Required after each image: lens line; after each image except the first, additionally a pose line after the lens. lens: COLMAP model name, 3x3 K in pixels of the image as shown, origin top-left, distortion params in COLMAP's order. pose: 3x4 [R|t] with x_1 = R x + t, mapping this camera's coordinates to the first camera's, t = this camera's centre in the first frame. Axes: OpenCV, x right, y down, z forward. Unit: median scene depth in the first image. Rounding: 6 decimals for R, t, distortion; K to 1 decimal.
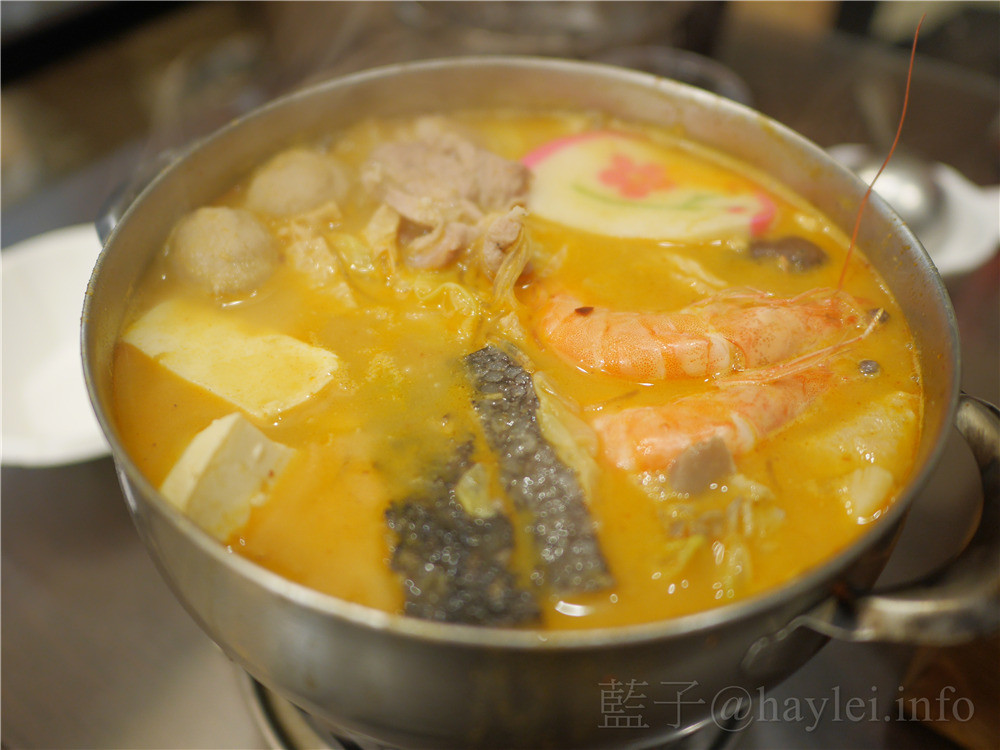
lens RADIAL K [[807.3, 0, 500.0], [0, 807.3, 375.0], [0, 0, 1]] dist [-0.035856, 0.006359]
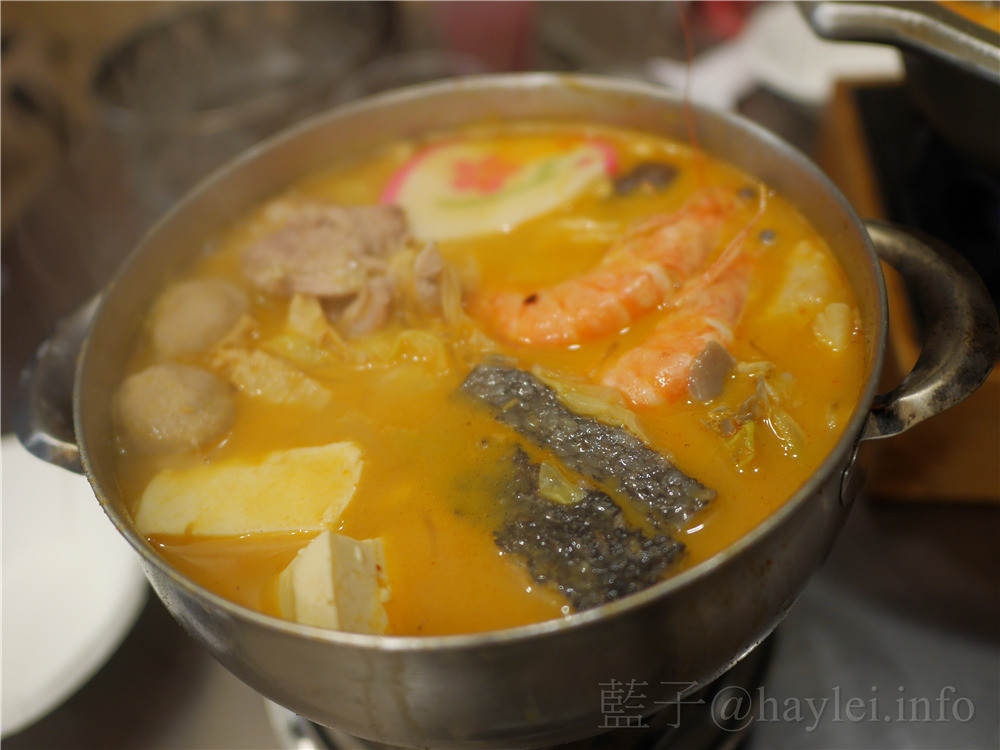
lens RADIAL K [[807.3, 0, 500.0], [0, 807.3, 375.0], [0, 0, 1]] dist [-0.035856, 0.006359]
pose [[0.861899, -0.452663, 0.228529, -0.236154], [0.455657, 0.889133, 0.042651, -0.057624], [-0.222499, 0.067370, 0.972602, -0.035027]]
